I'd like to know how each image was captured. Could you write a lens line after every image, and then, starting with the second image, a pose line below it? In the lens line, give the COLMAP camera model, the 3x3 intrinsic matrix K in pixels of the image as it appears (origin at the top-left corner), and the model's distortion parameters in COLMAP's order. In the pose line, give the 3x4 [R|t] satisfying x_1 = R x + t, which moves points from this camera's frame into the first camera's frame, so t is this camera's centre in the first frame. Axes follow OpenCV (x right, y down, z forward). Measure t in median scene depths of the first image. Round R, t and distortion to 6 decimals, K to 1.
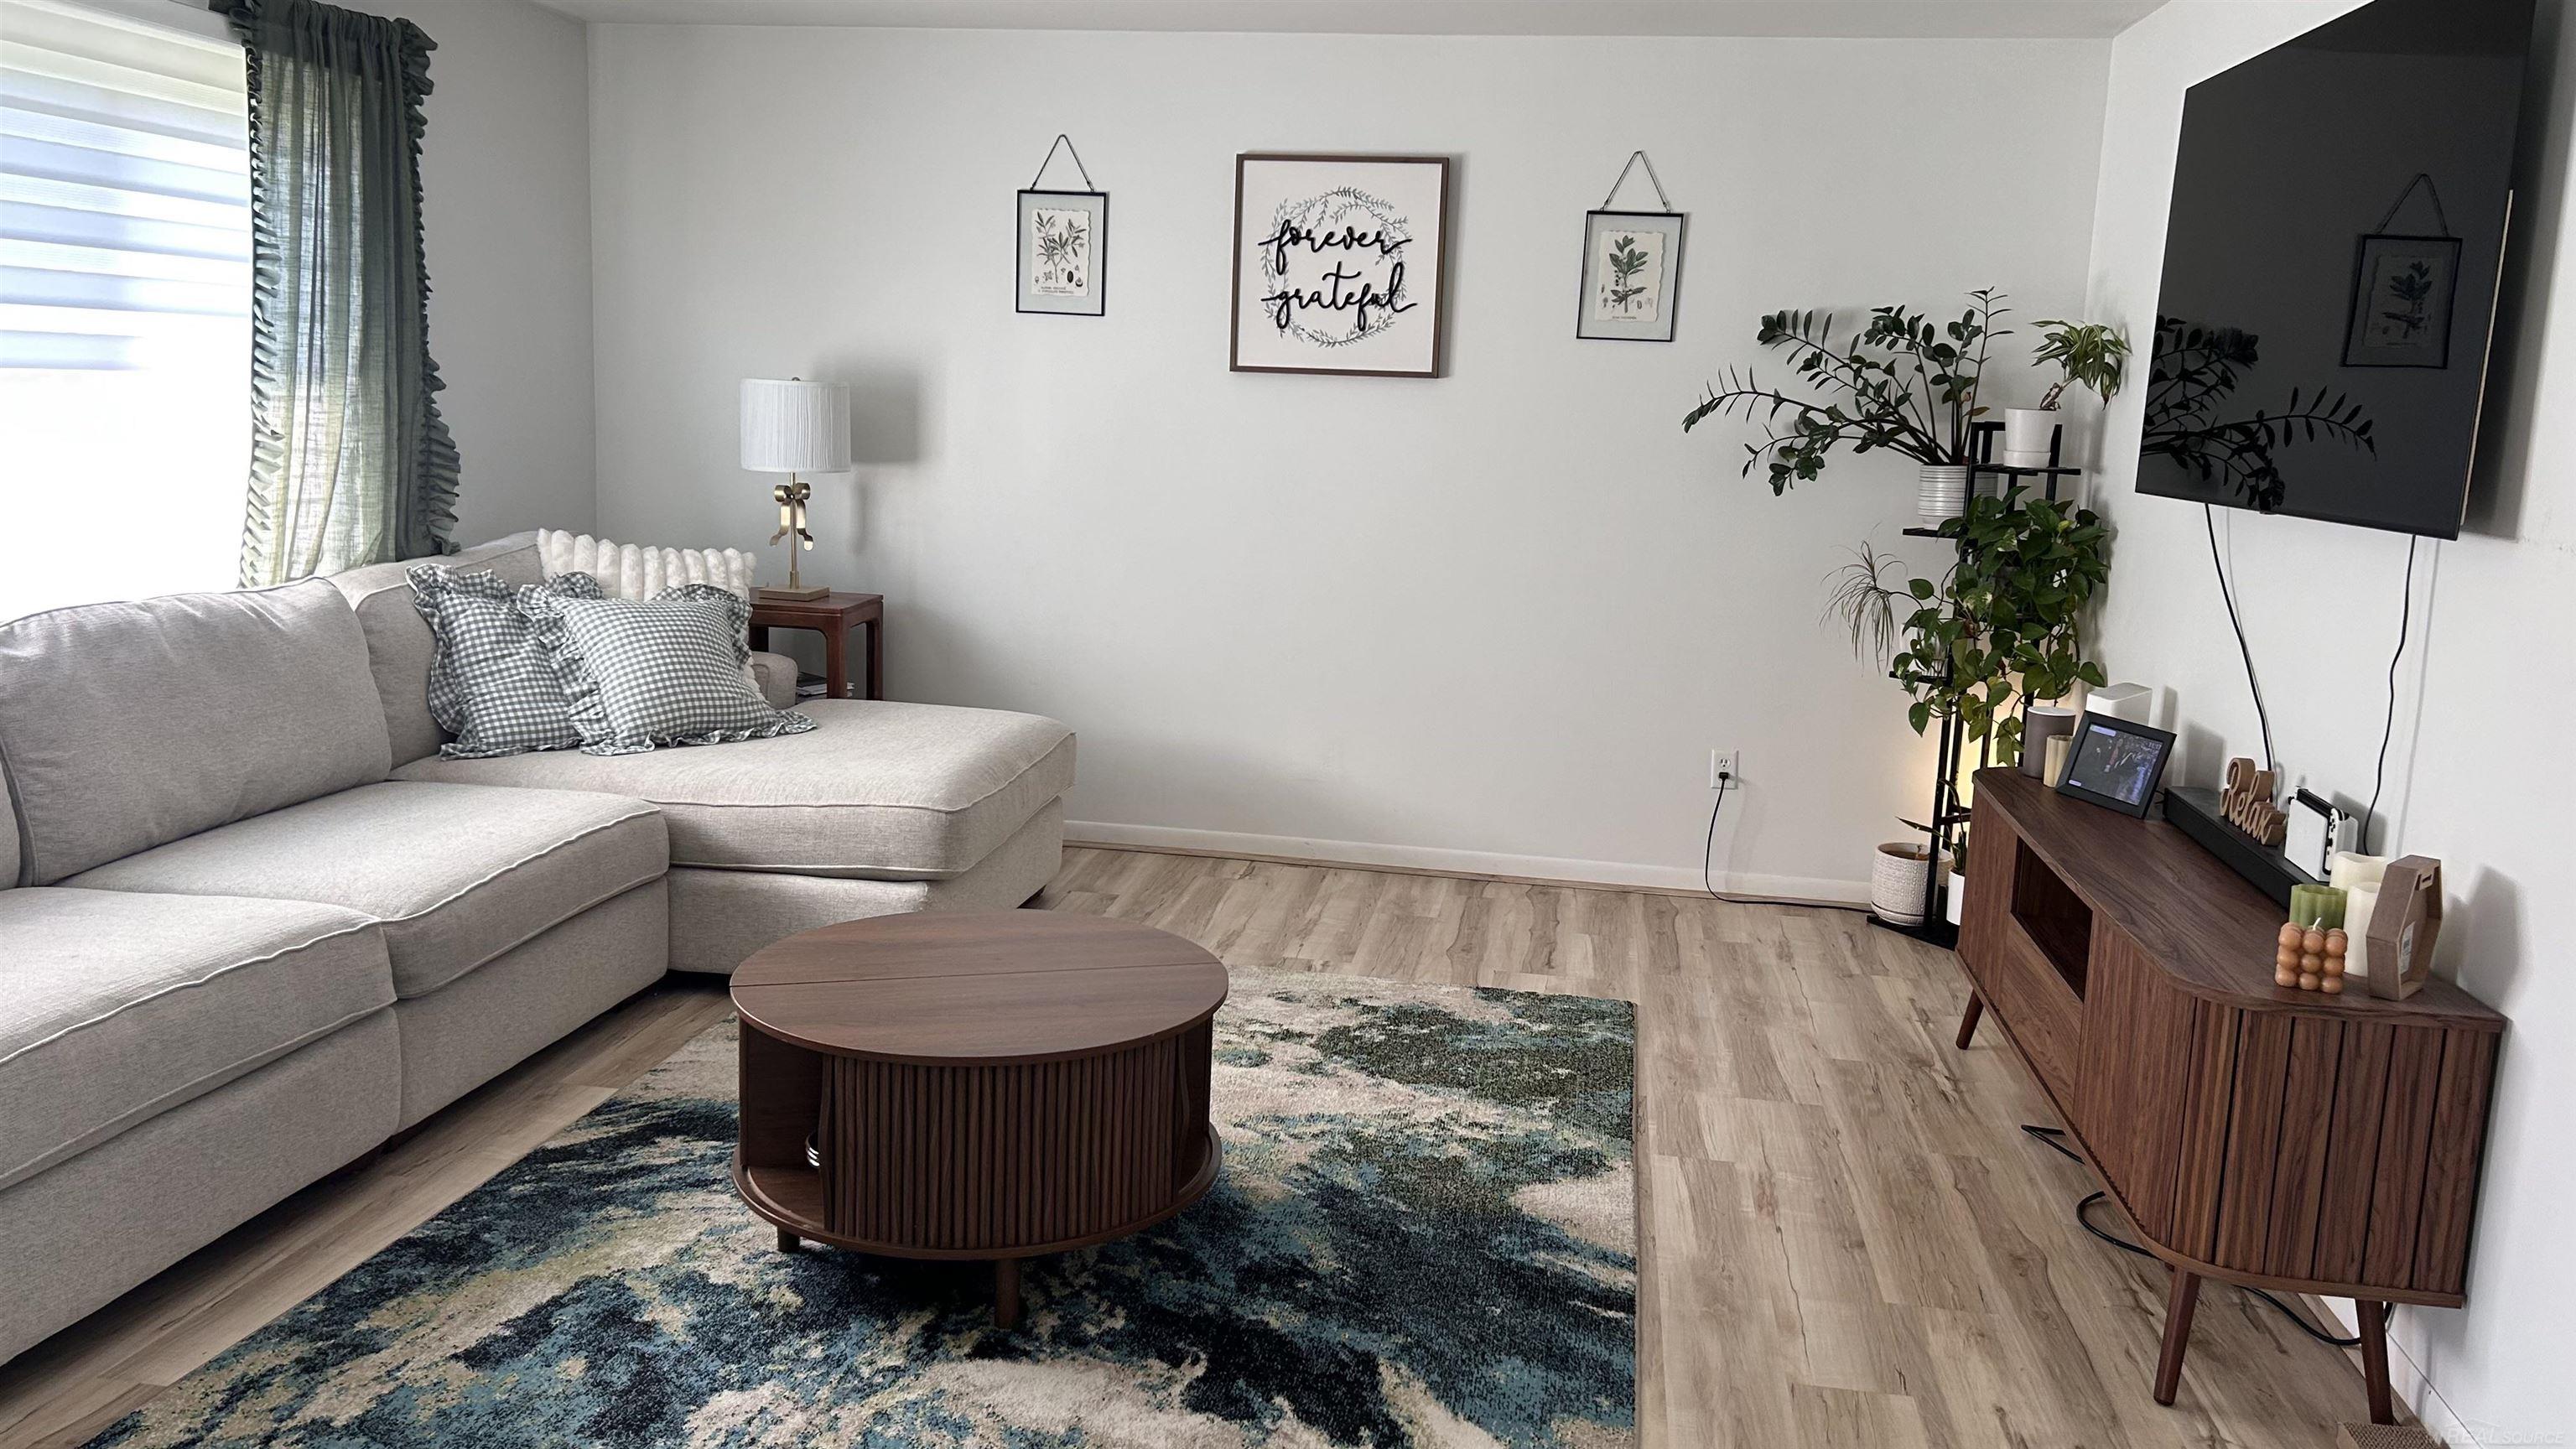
lens RADIAL K [[1953.2, 0, 1295.8], [0, 1953.2, 716.4], [0, 0, 1]] dist [0.071434, -0.063013]
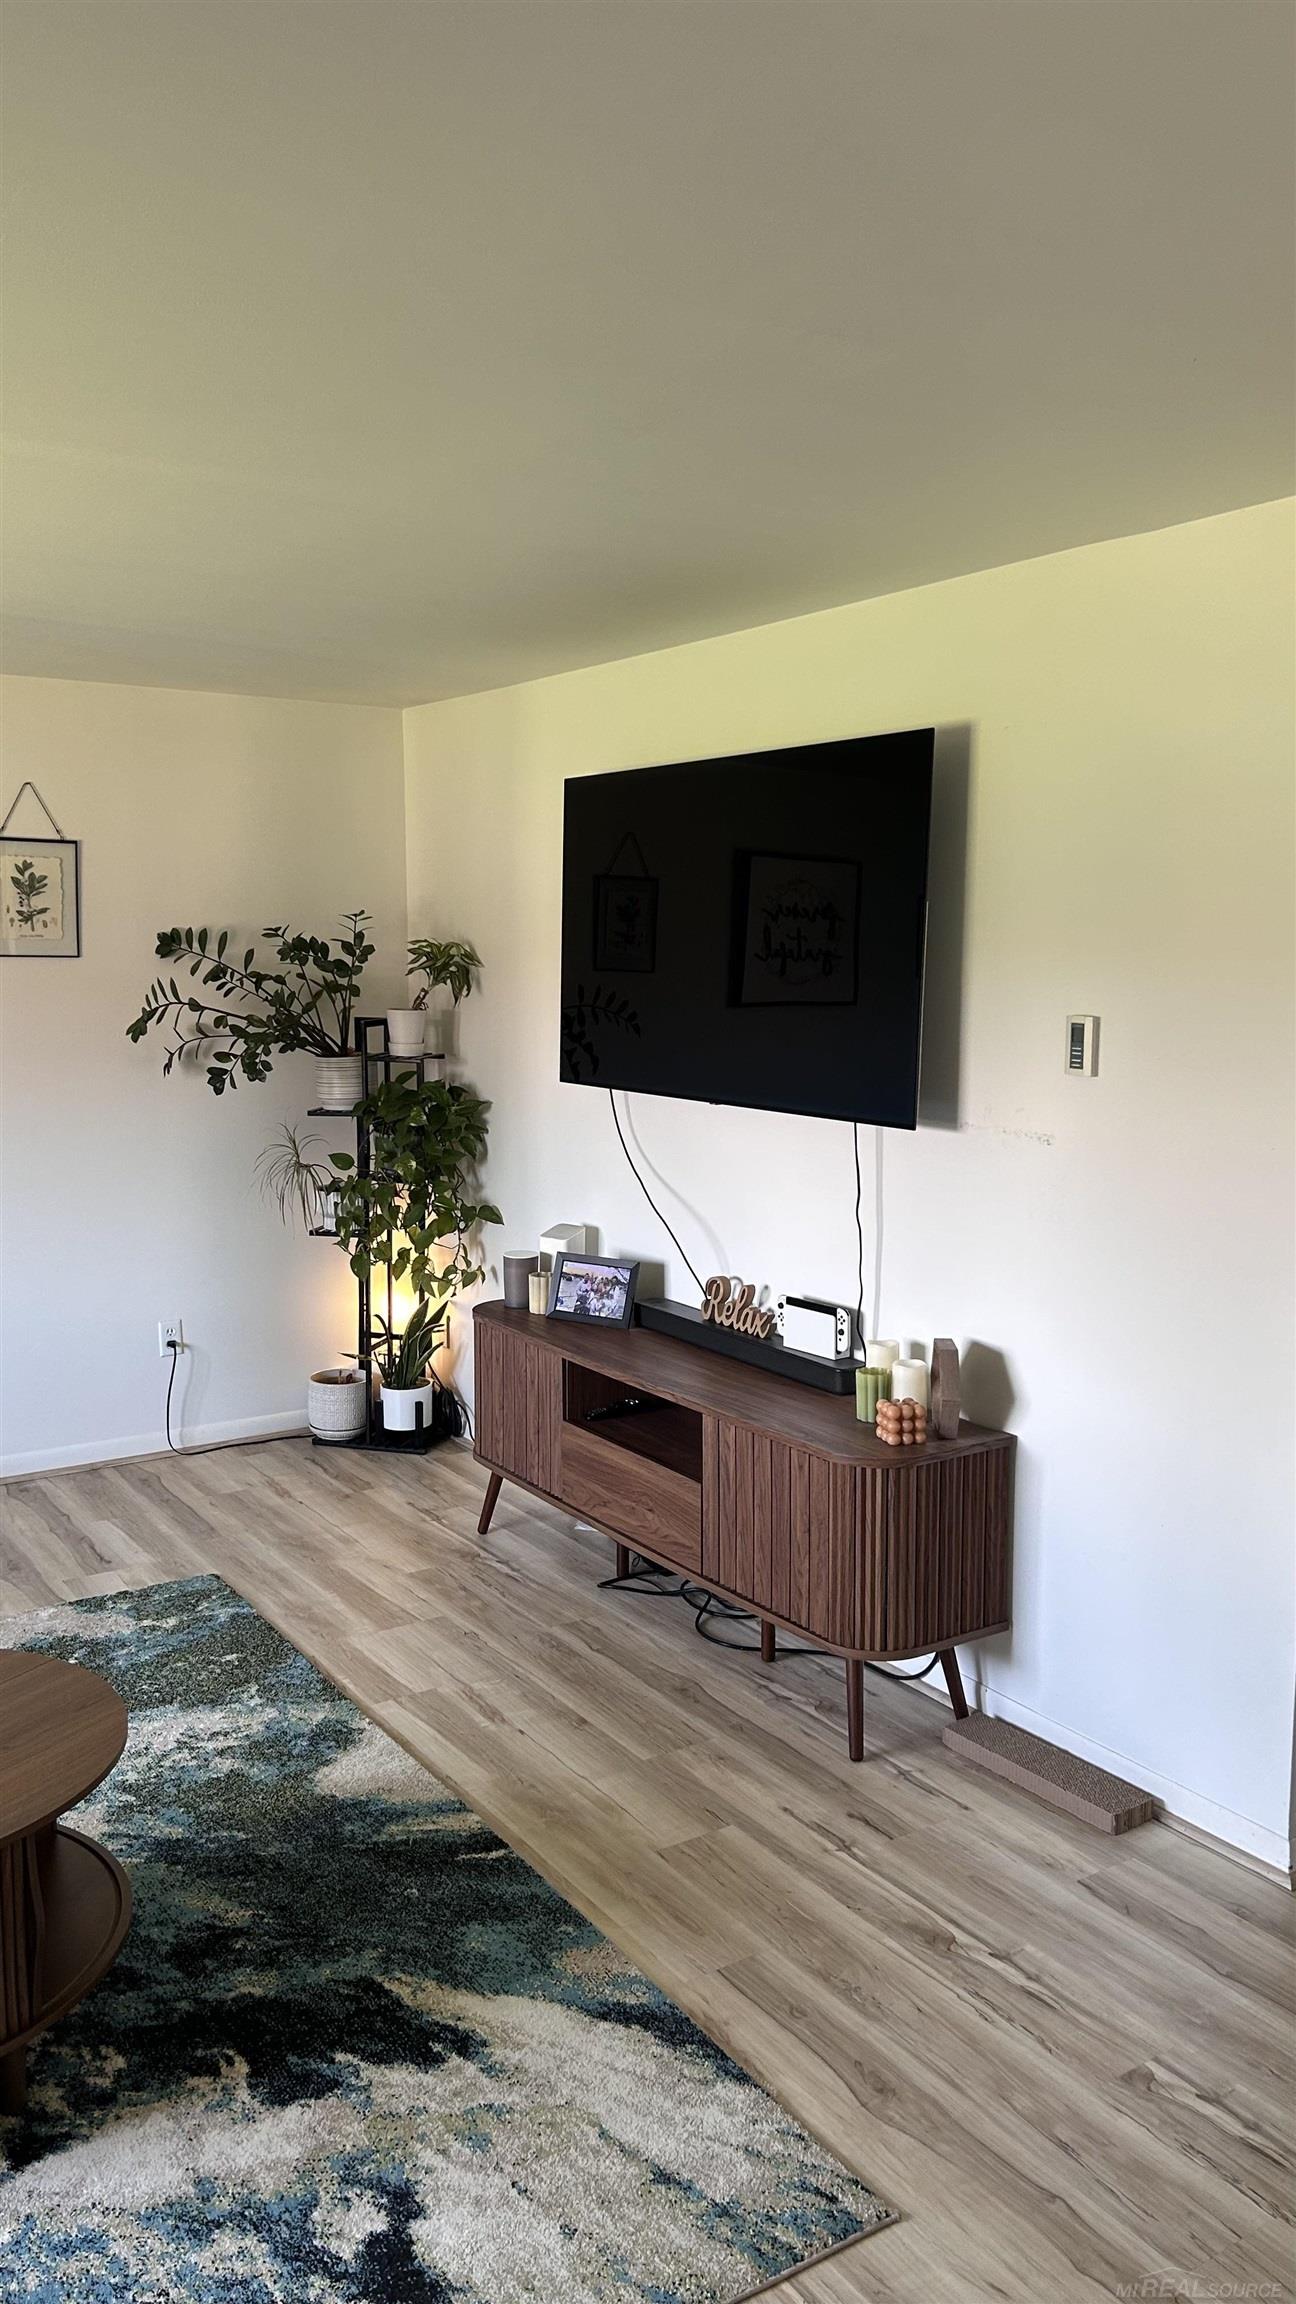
lens RADIAL K [[1747.0, 0, 664.2], [0, 1747.0, 1144.6], [0, 0, 1]] dist [0.071434, -0.063013]
pose [[0.734037, -0.114208, 0.669438, -0.305780], [0.133477, 0.990792, 0.022675, -0.089067], [-0.665863, 0.072711, 0.742522, 0.096419]]
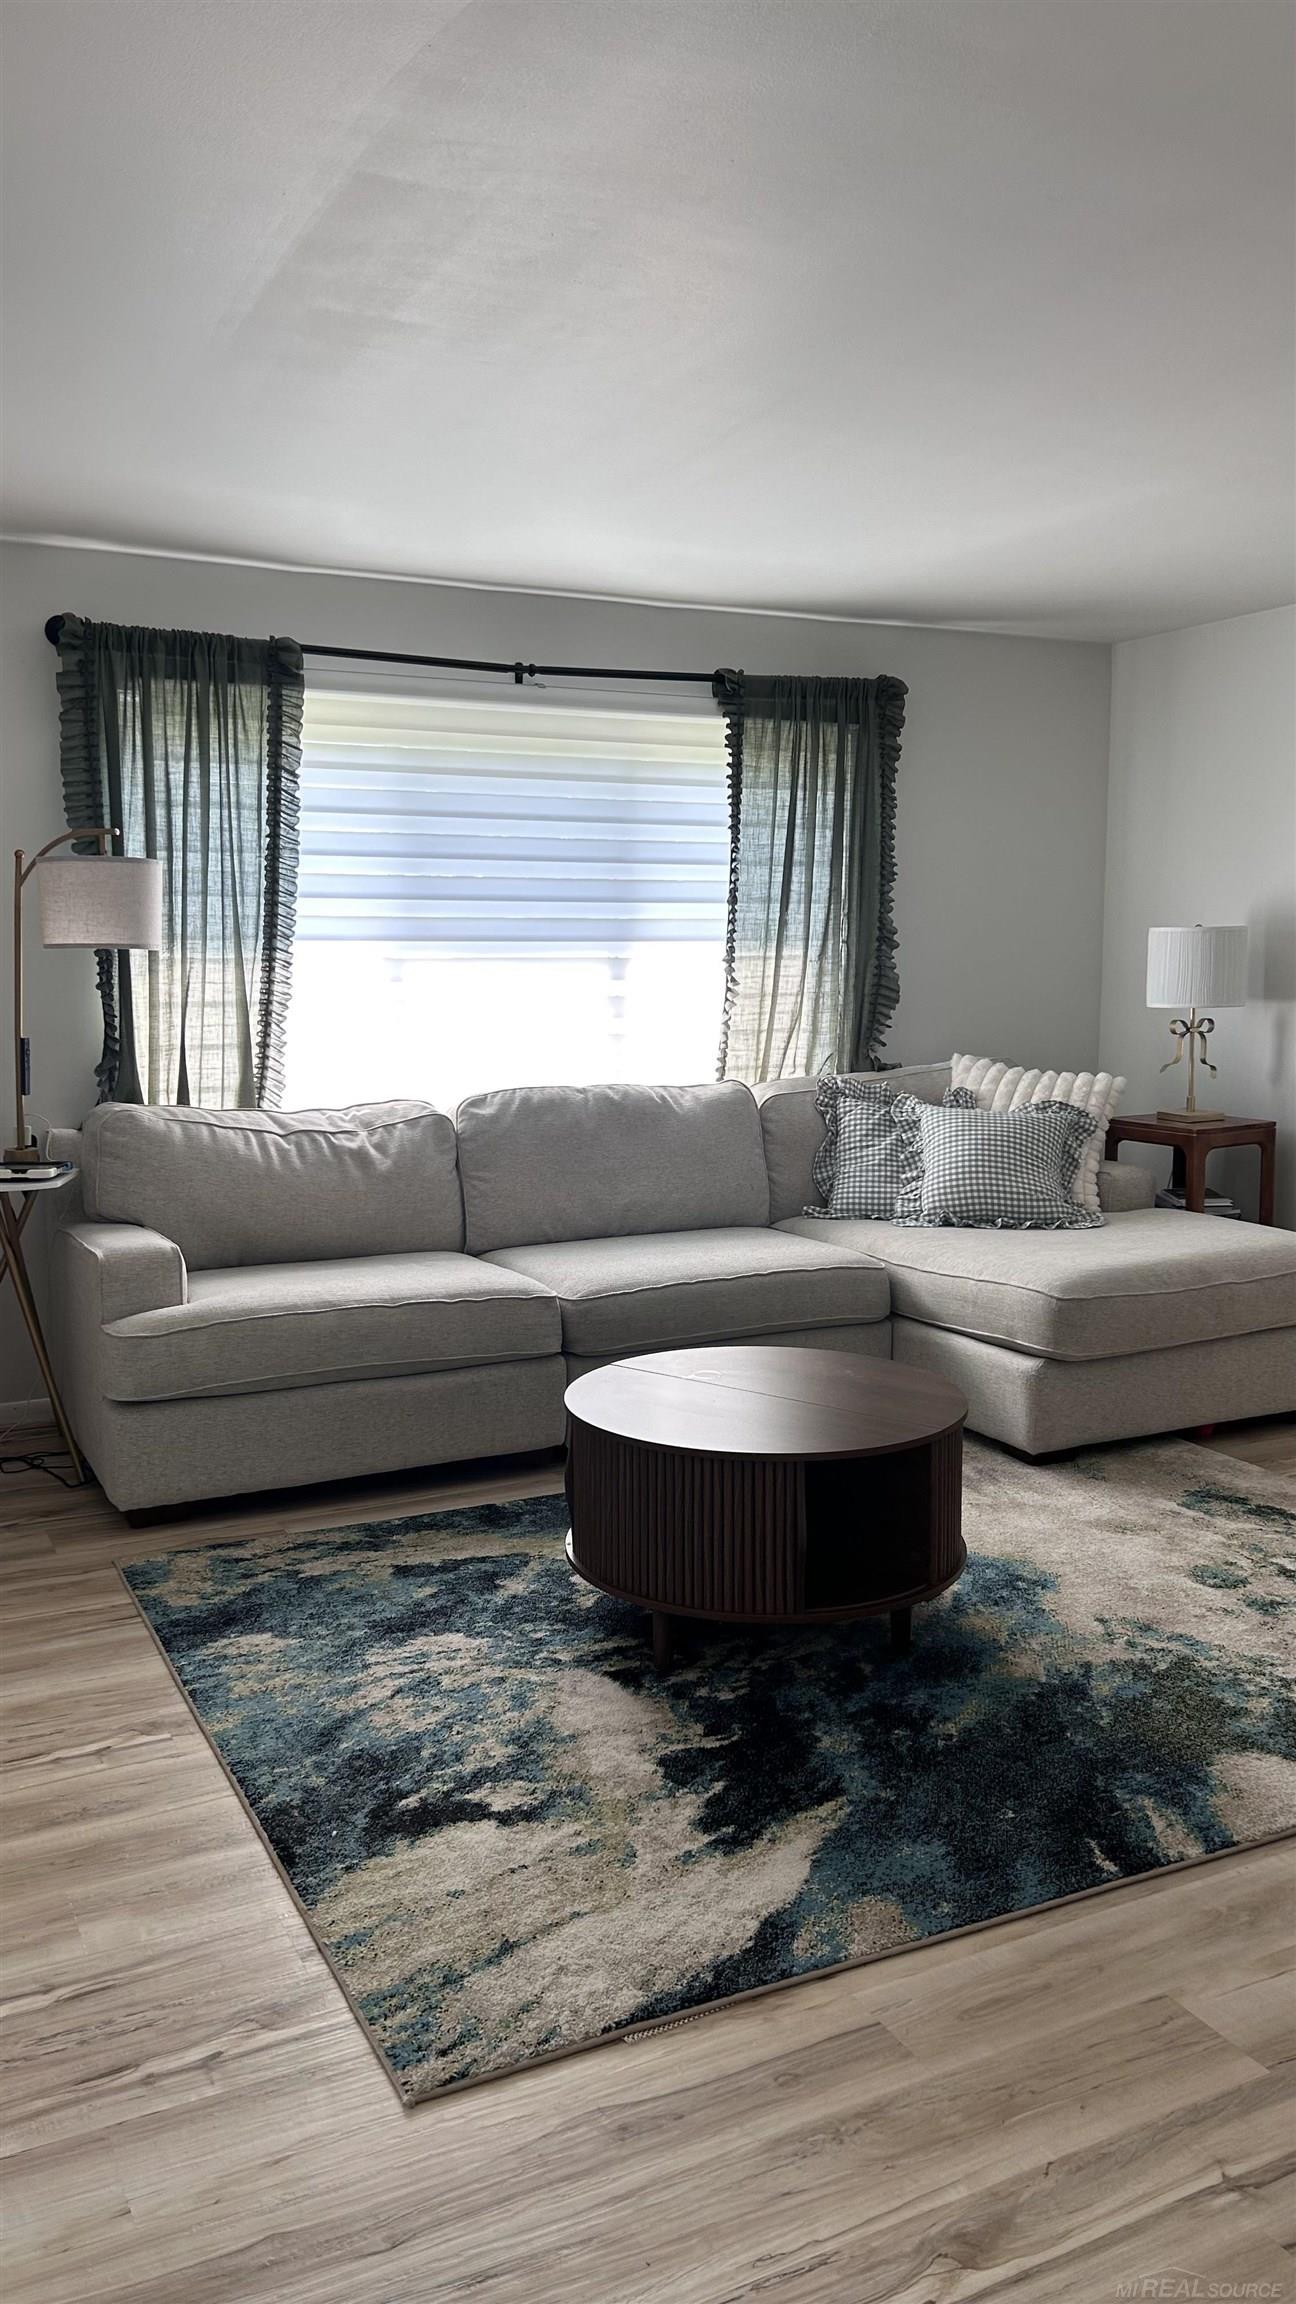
lens RADIAL K [[1747.0, 0, 654.5], [0, 1747.0, 1159.3], [0, 0, 1]] dist [0.071434, -0.063013]
pose [[0.588719, 0.058770, -0.806199, 0.507646], [-0.107125, 0.994229, -0.005750, 0.000099], [0.801208, 0.089750, 0.591617, 0.224892]]
